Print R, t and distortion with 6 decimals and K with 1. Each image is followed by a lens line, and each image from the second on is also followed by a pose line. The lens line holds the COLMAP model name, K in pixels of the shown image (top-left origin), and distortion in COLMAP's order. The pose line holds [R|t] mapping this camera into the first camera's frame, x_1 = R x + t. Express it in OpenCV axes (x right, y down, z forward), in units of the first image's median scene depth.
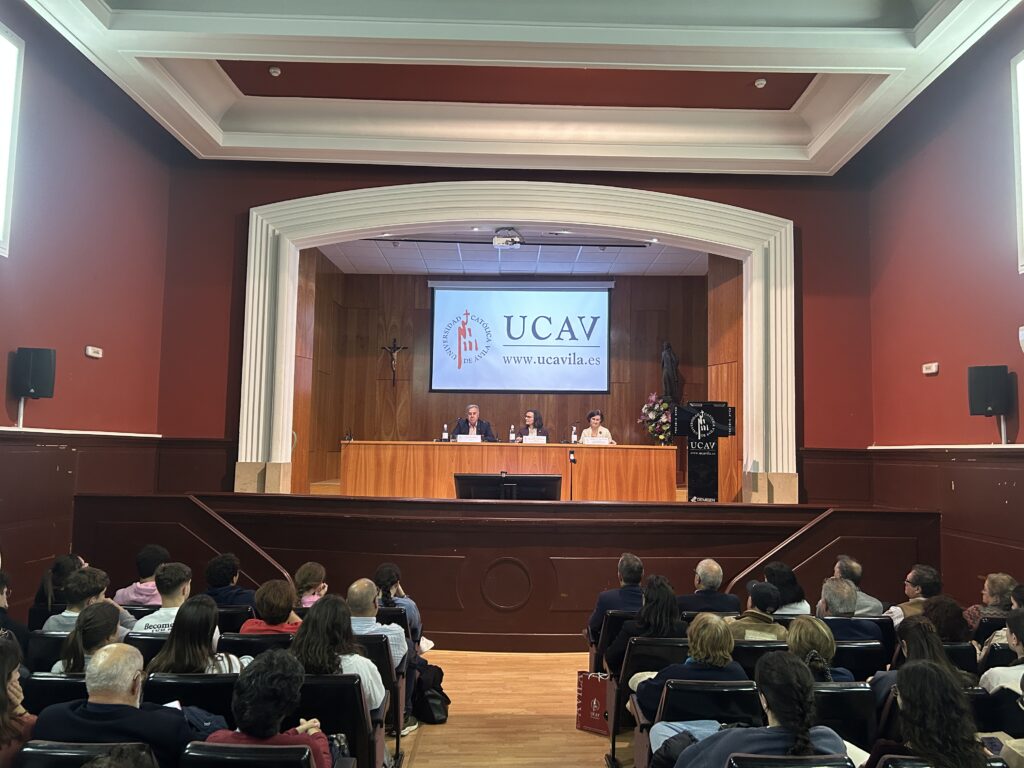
lens RADIAL K [[761.1, 0, 512.0], [0, 761.1, 384.0], [0, 0, 1]] dist [0.093920, -0.078272]
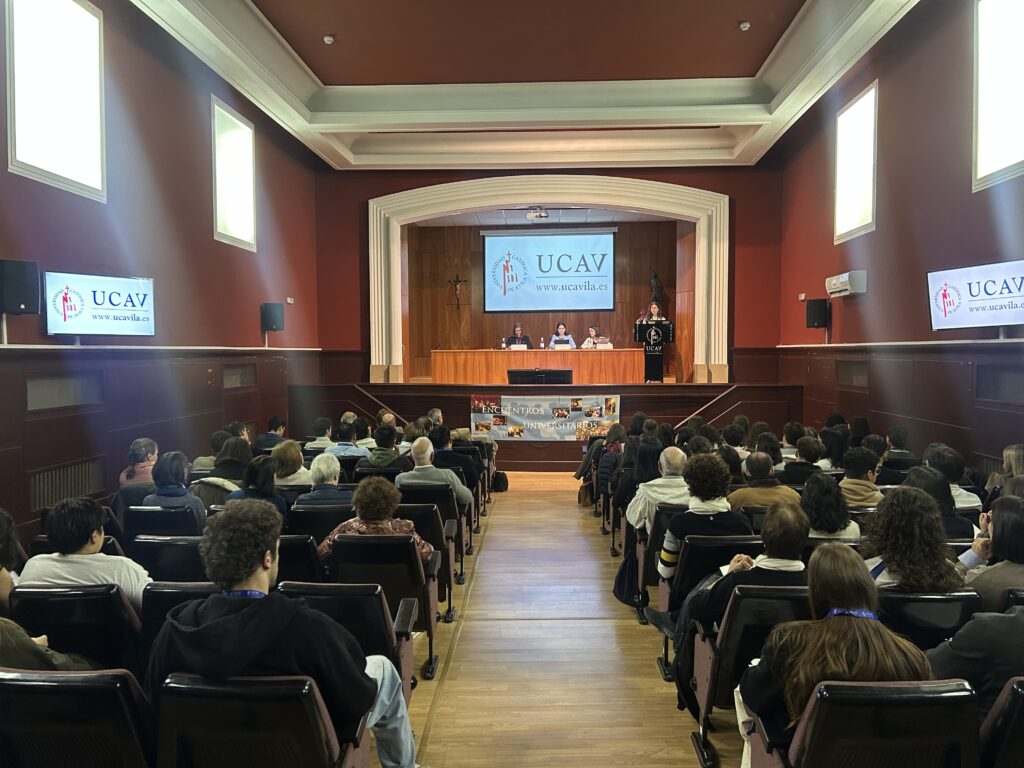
lens RADIAL K [[761.1, 0, 512.0], [0, 761.1, 384.0], [0, 0, 1]] dist [0.093920, -0.078272]
pose [[0.998475, -0.019110, -0.051788, 0.016284], [0.025666, 0.991306, 0.129051, -0.051155], [0.048872, -0.130183, 0.990285, -0.513648]]
